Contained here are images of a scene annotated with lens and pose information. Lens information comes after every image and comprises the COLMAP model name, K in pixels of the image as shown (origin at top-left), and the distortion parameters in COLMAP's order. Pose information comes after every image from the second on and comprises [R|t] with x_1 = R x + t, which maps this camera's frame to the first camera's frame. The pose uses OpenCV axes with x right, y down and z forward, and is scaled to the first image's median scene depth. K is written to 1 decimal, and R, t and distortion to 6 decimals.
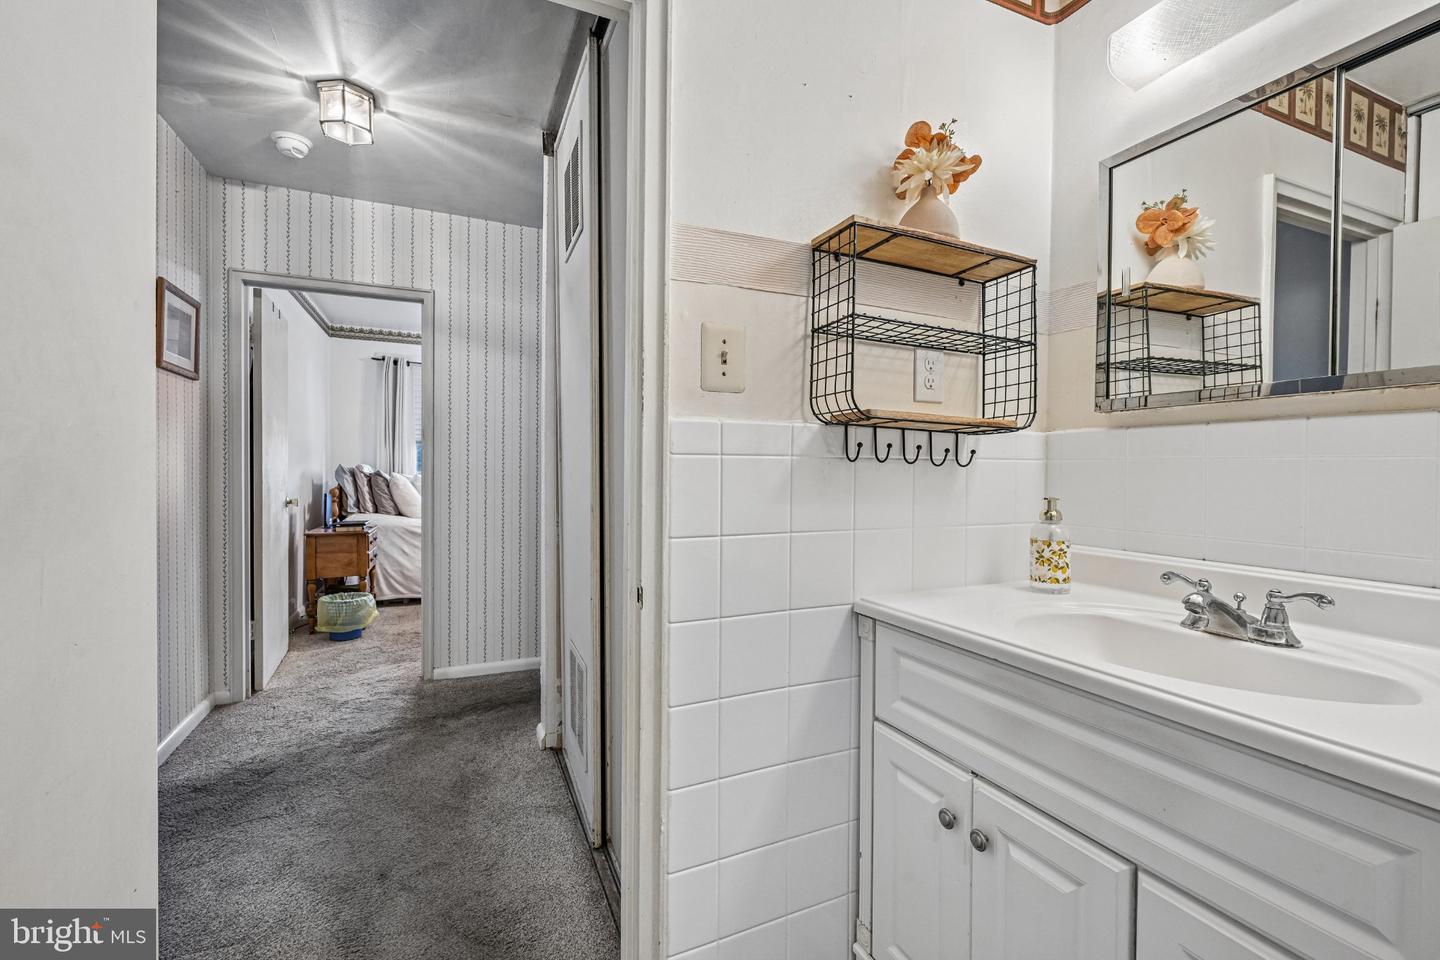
lens RADIAL K [[626.1, 0, 726.6], [0, 626.1, 475.9], [0, 0, 1]] dist [-0.001552, 0.000439]
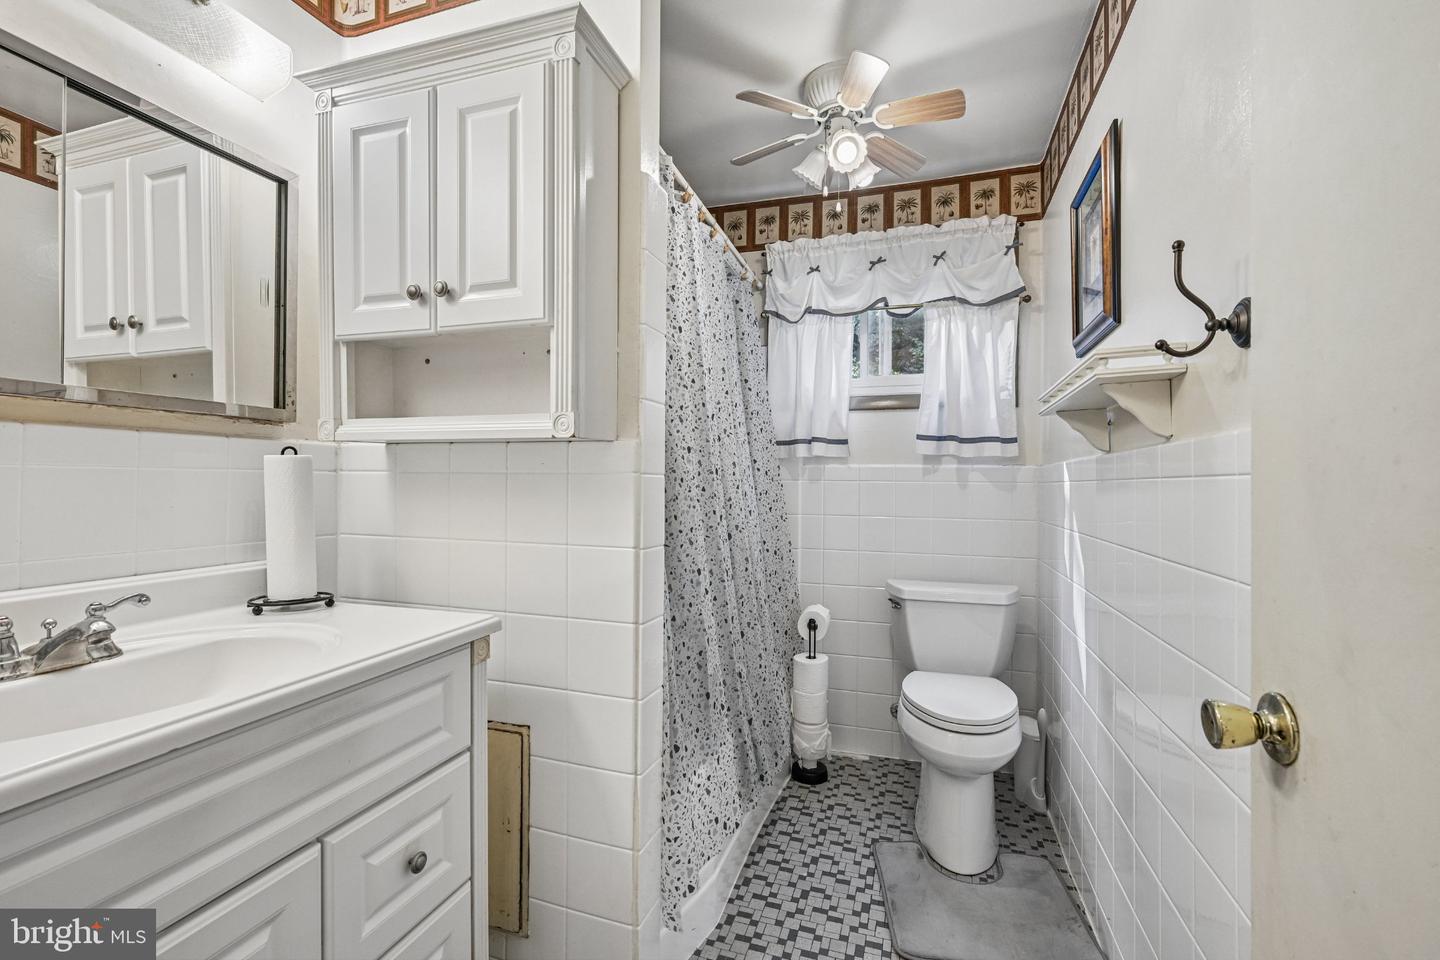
lens RADIAL K [[626.1, 0, 718.8], [0, 626.1, 478.0], [0, 0, 1]] dist [-0.001552, 0.000439]
pose [[-0.744234, -0.004576, 0.667903, -0.511530], [0.006908, 0.999870, 0.014548, -0.019470], [-0.667883, 0.015441, -0.744106, 1.132778]]
